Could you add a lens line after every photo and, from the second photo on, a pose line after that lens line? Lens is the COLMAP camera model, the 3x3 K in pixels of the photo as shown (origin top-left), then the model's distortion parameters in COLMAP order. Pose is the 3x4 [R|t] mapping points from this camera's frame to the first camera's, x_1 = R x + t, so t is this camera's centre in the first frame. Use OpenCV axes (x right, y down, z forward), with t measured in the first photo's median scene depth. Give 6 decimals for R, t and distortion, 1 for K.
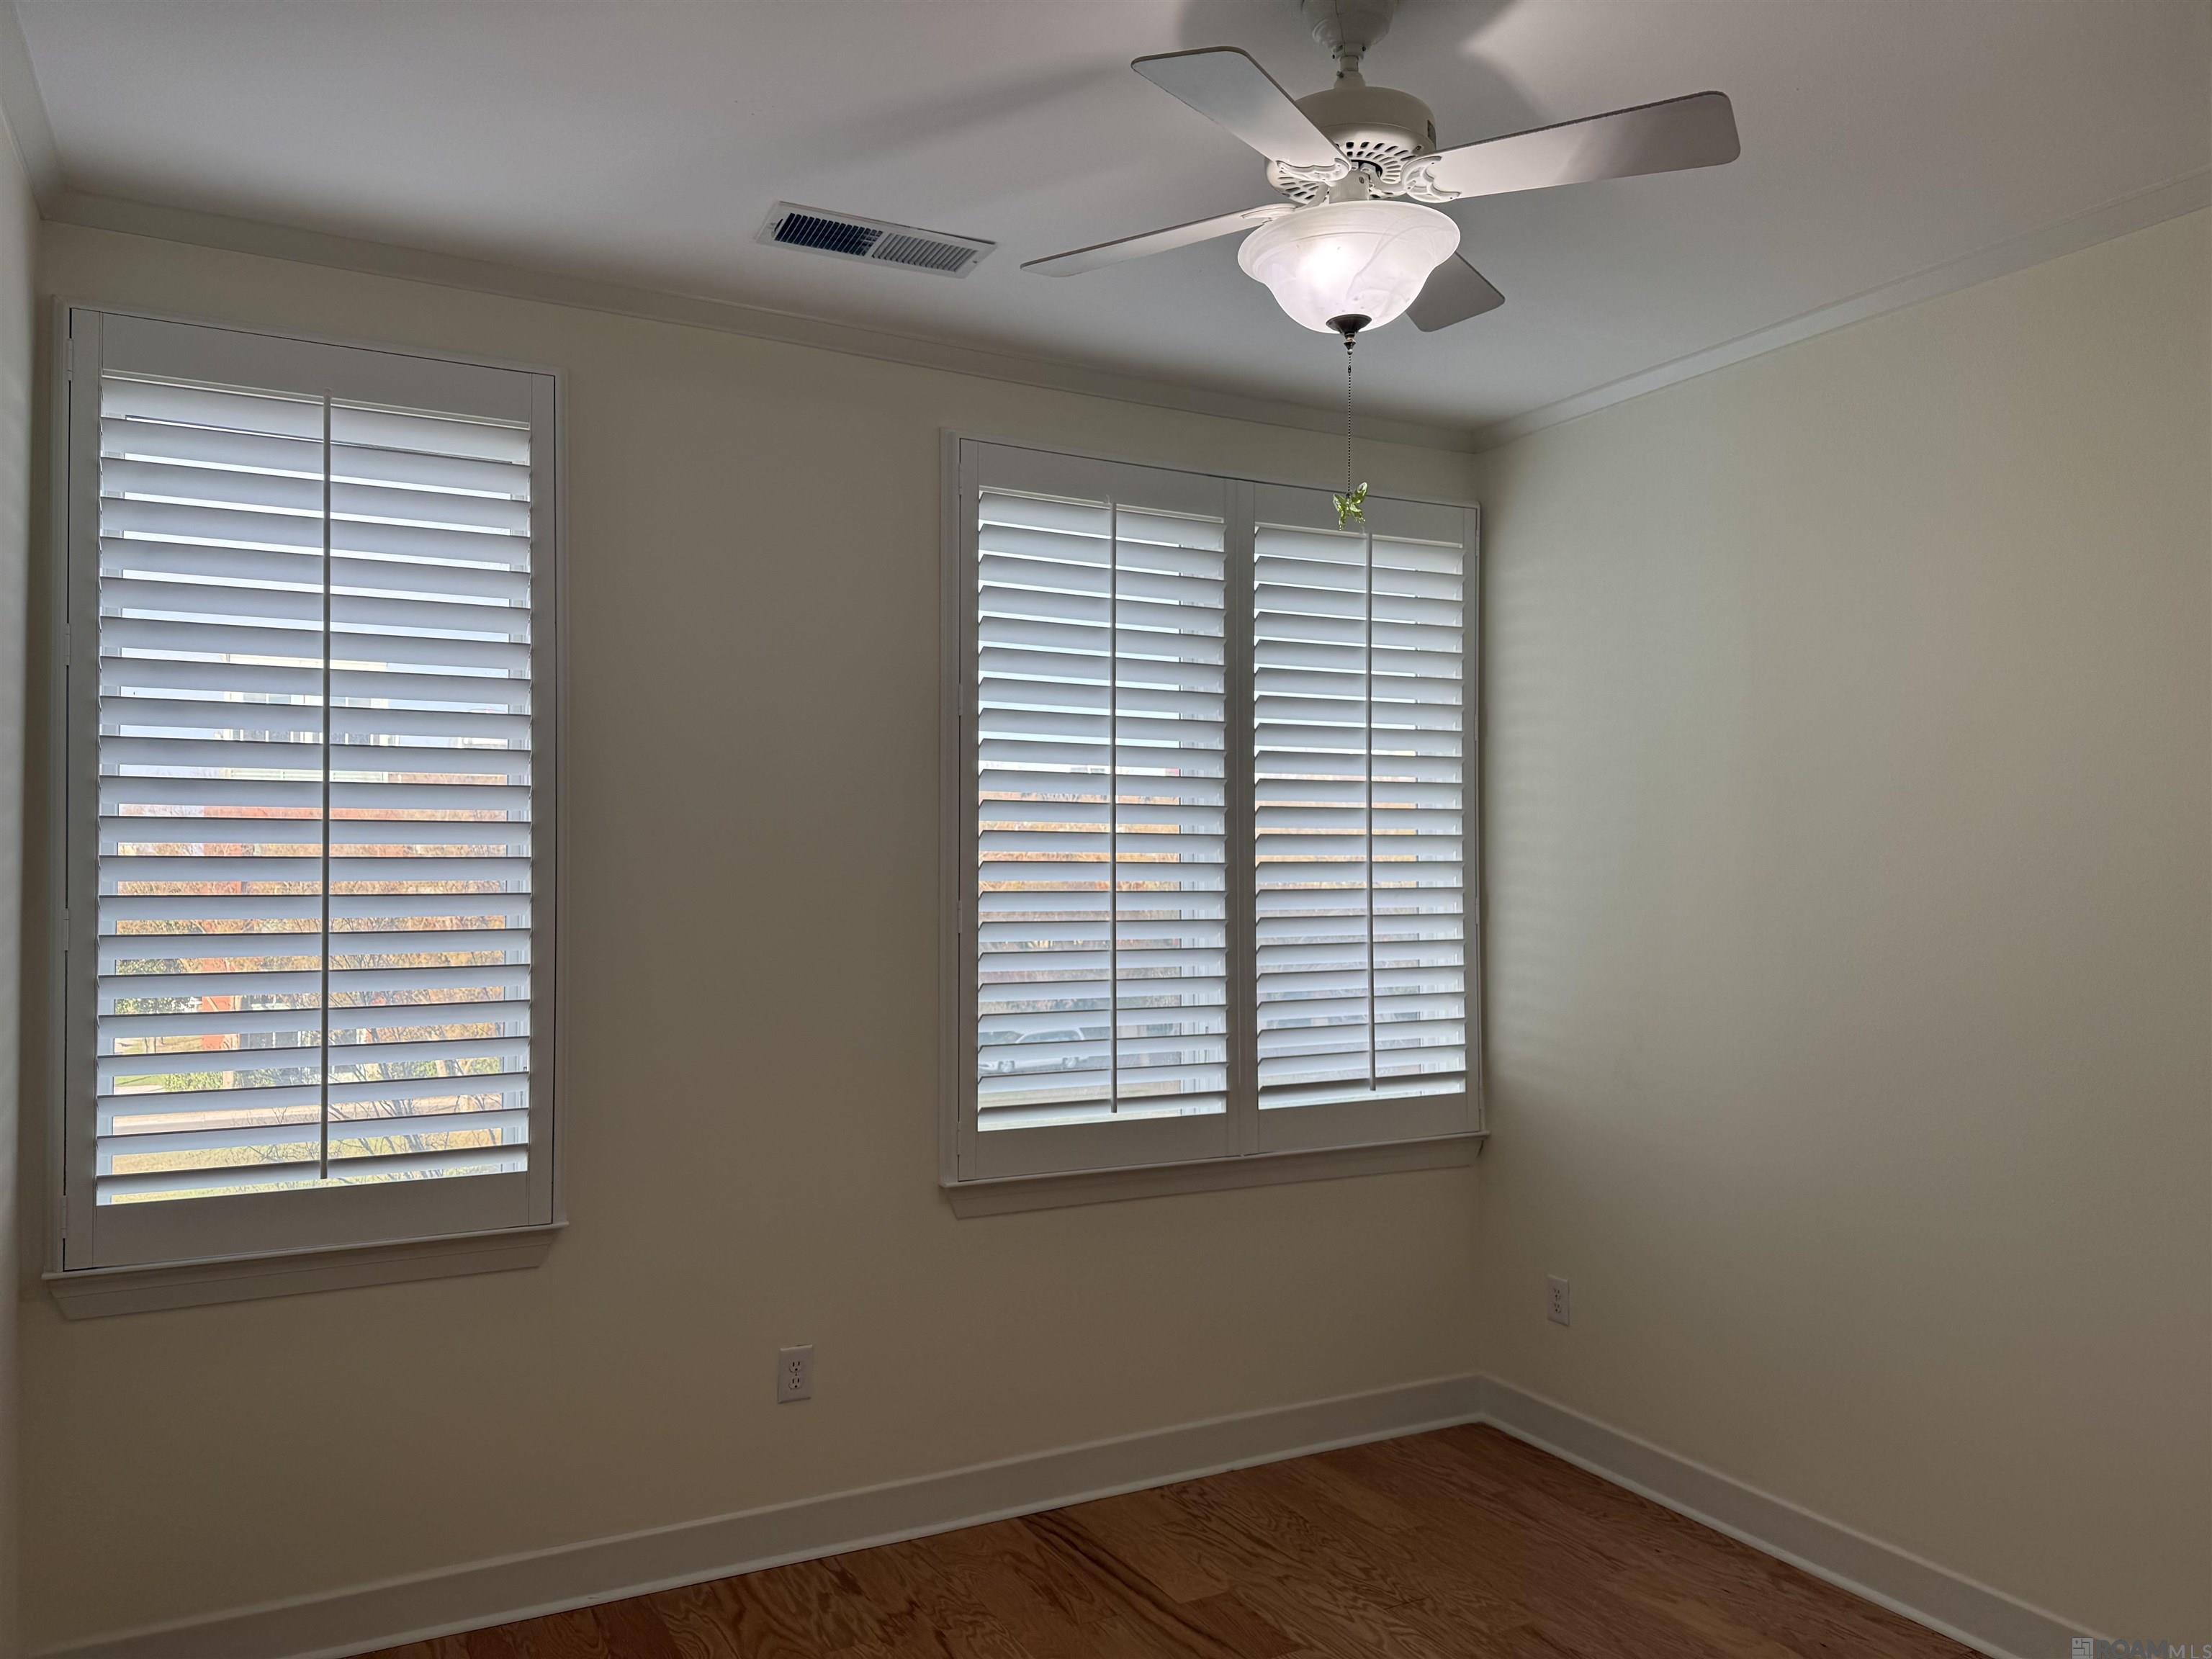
lens RADIAL K [[1557.7, 0, 1104.6], [0, 1557.7, 835.0], [0, 0, 1]] dist [0.139977, -0.238880]
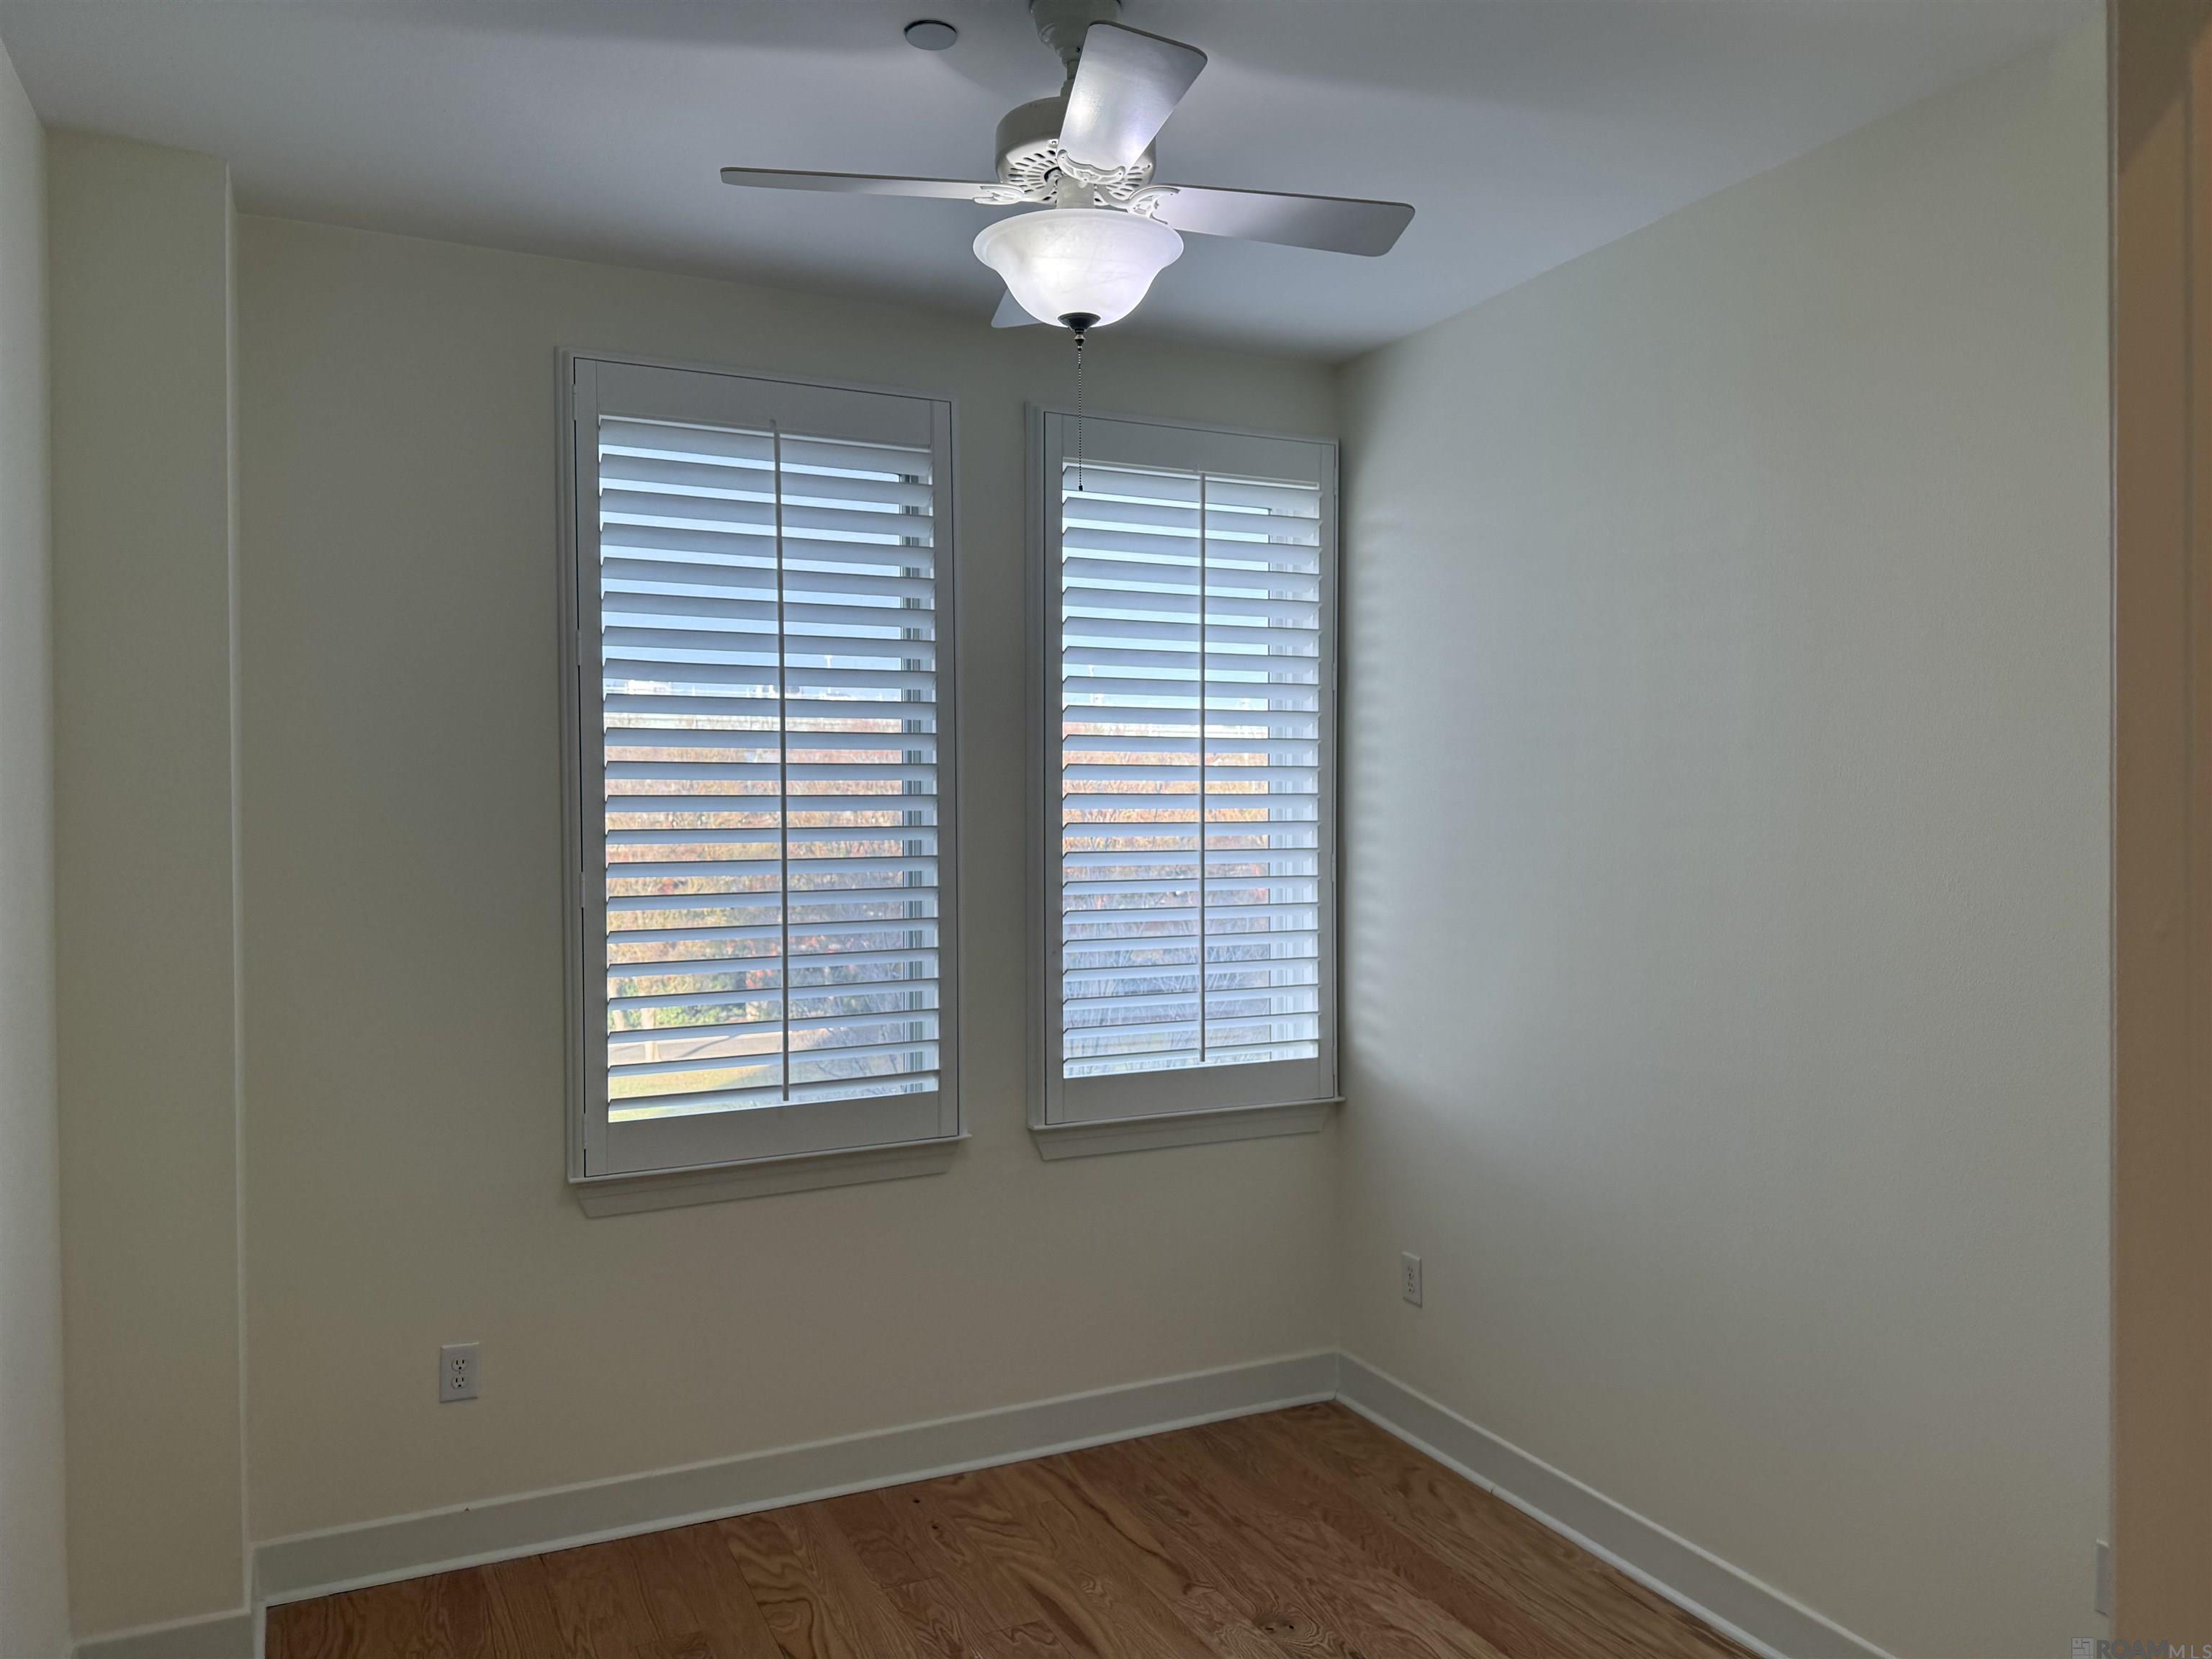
lens RADIAL K [[1523.7, 0, 1106.0], [0, 1523.7, 829.5], [0, 0, 1]] dist [0.037251, -0.097034]
pose [[0.999078, -0.007952, -0.042179, 0.153653], [0.008892, 0.999715, 0.022153, 0.000779], [0.041991, -0.022507, 0.998864, 0.077932]]
